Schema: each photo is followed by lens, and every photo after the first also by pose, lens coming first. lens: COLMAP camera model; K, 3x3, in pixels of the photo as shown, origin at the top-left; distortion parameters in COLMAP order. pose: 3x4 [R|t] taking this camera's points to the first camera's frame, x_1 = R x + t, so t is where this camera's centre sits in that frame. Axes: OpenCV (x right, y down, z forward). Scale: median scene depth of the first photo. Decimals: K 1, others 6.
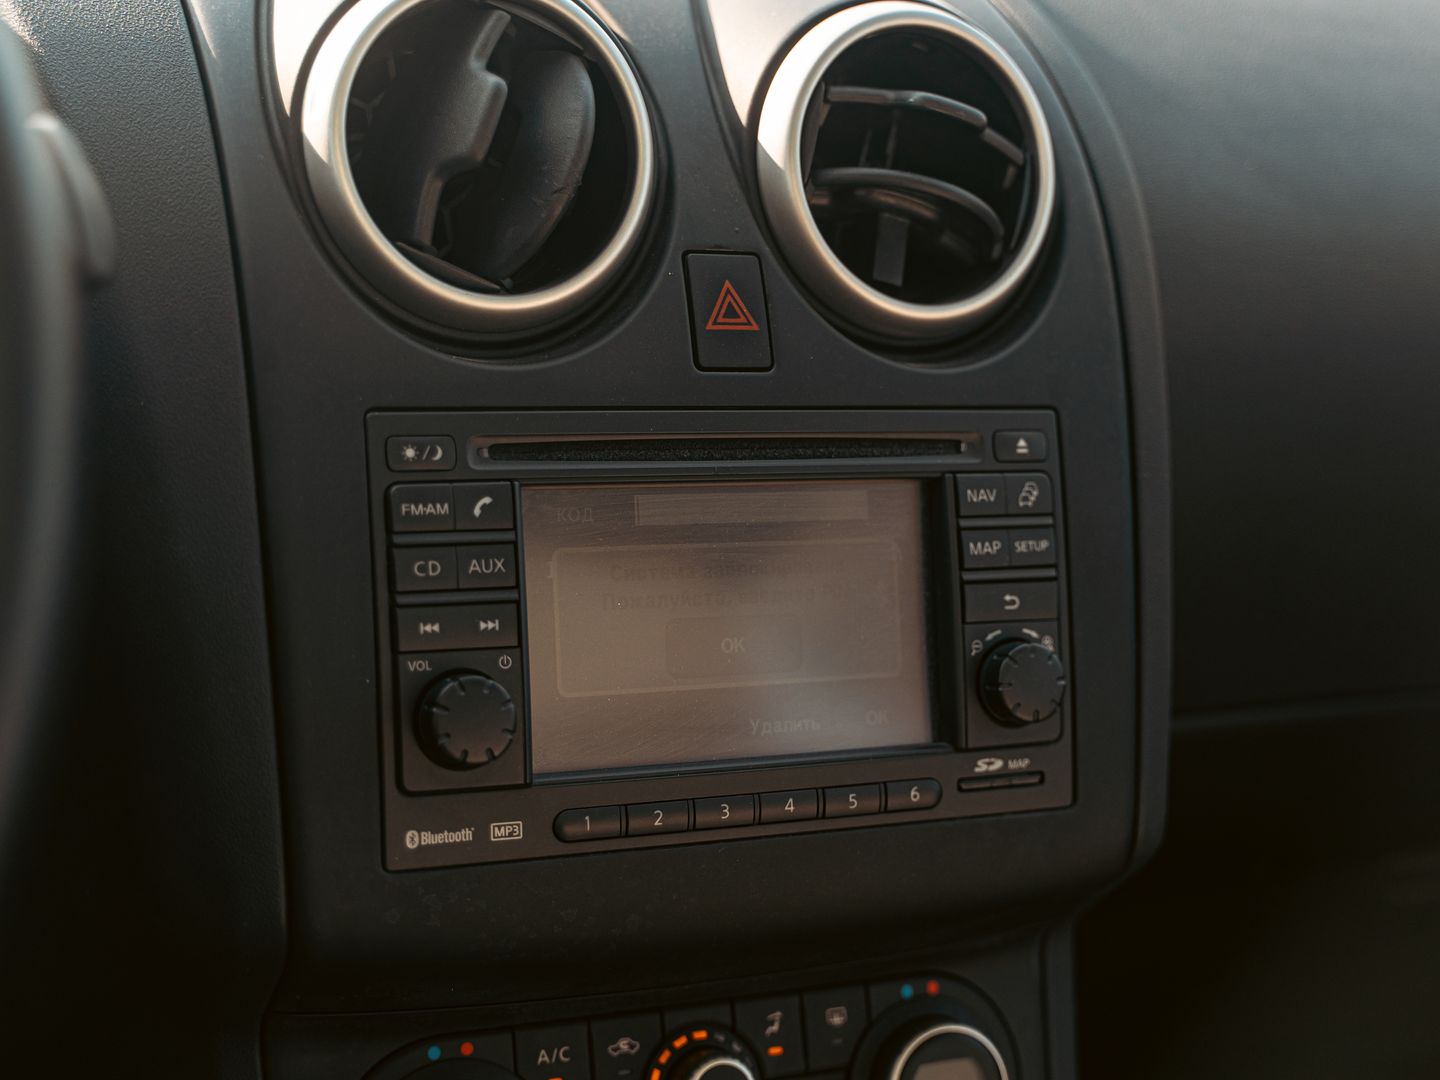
lens RADIAL K [[2165.8, 0, 720.0], [0, 2165.8, 540.0], [0, 0, 1]] dist [-0.054606, -0.074543]
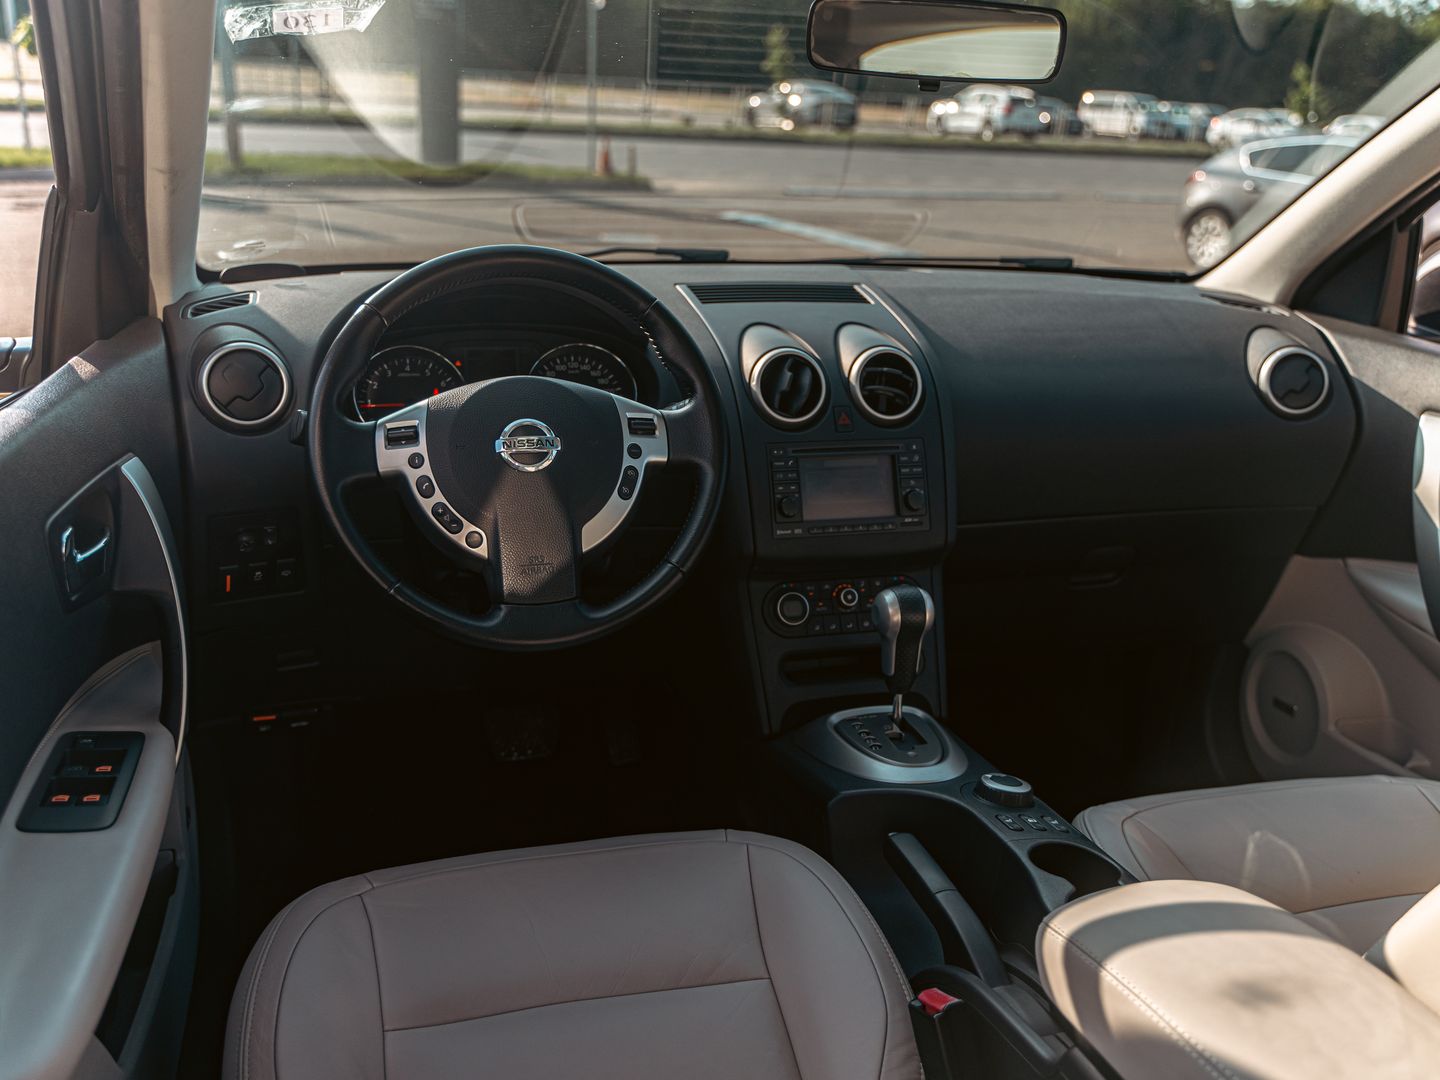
lens RADIAL K [[1226.1, 0, 720.0], [0, 1226.1, 540.0], [0, 0, 1]] dist [-0.000831, -0.001856]
pose [[0.984270, -0.034960, -0.173177, 0.179272], [0.030624, 0.999148, -0.027650, 0.203209], [0.173997, 0.021912, 0.984502, -1.520044]]
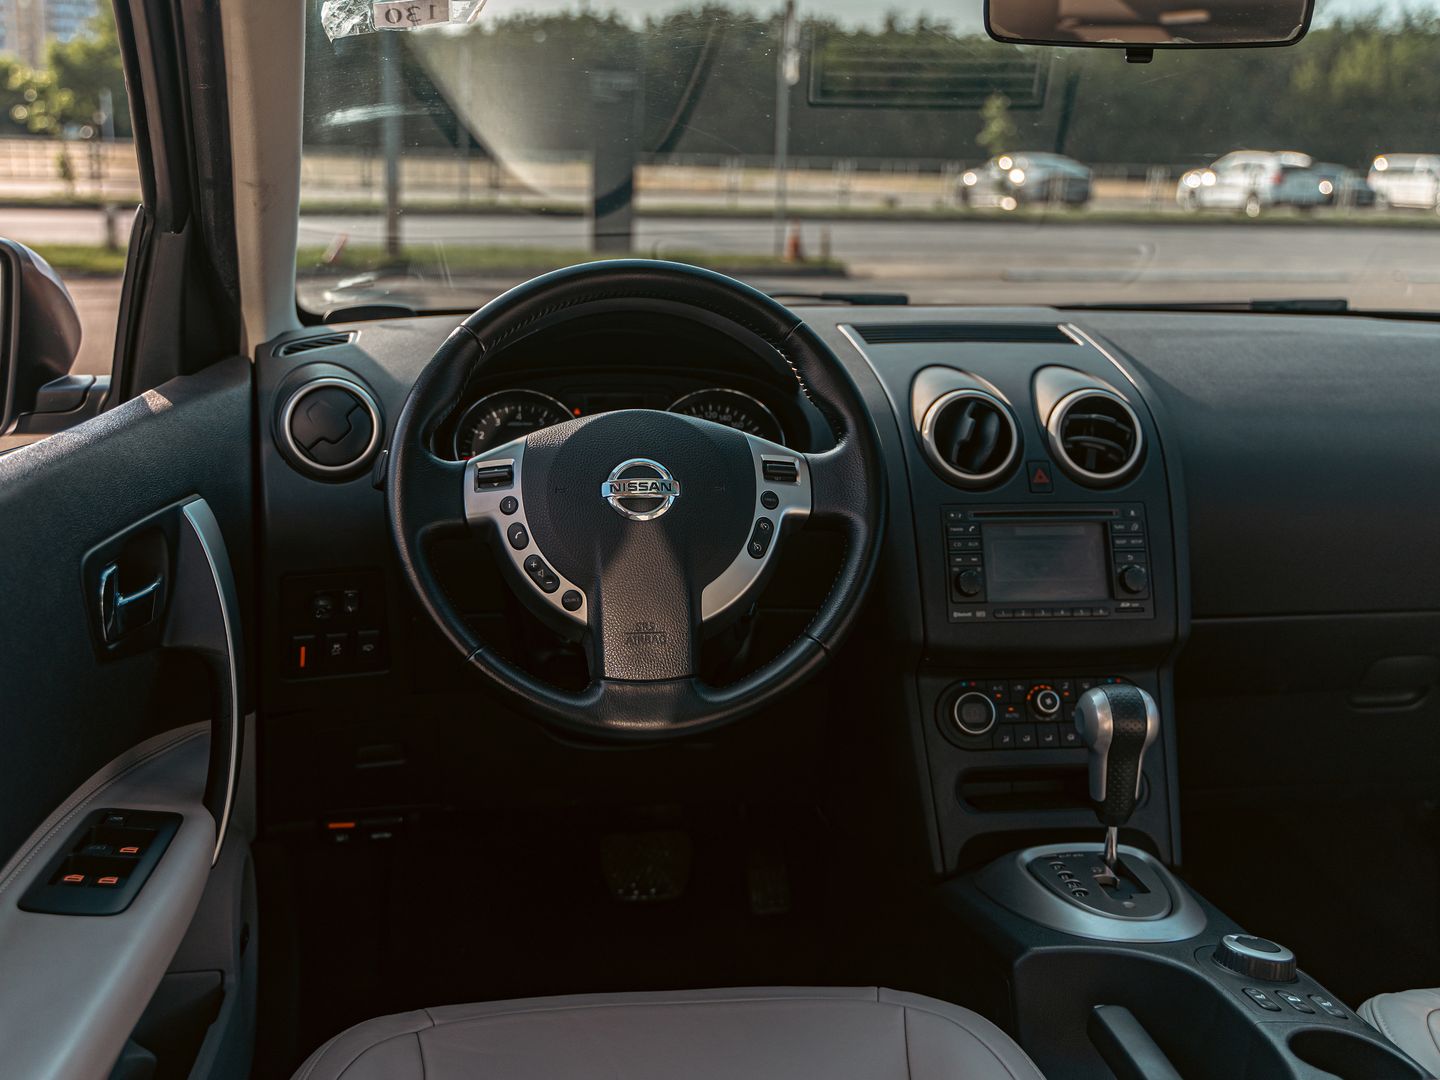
lens RADIAL K [[1429.6, 0, 668.6], [0, 1429.6, 501.8], [0, 0, 1]] dist [0.003007, -0.012885]
pose [[0.939341, -0.048290, -0.339569, 0.224337], [-0.005029, 0.987993, -0.154416, 0.299810], [0.342949, 0.146757, 0.927819, -1.394715]]
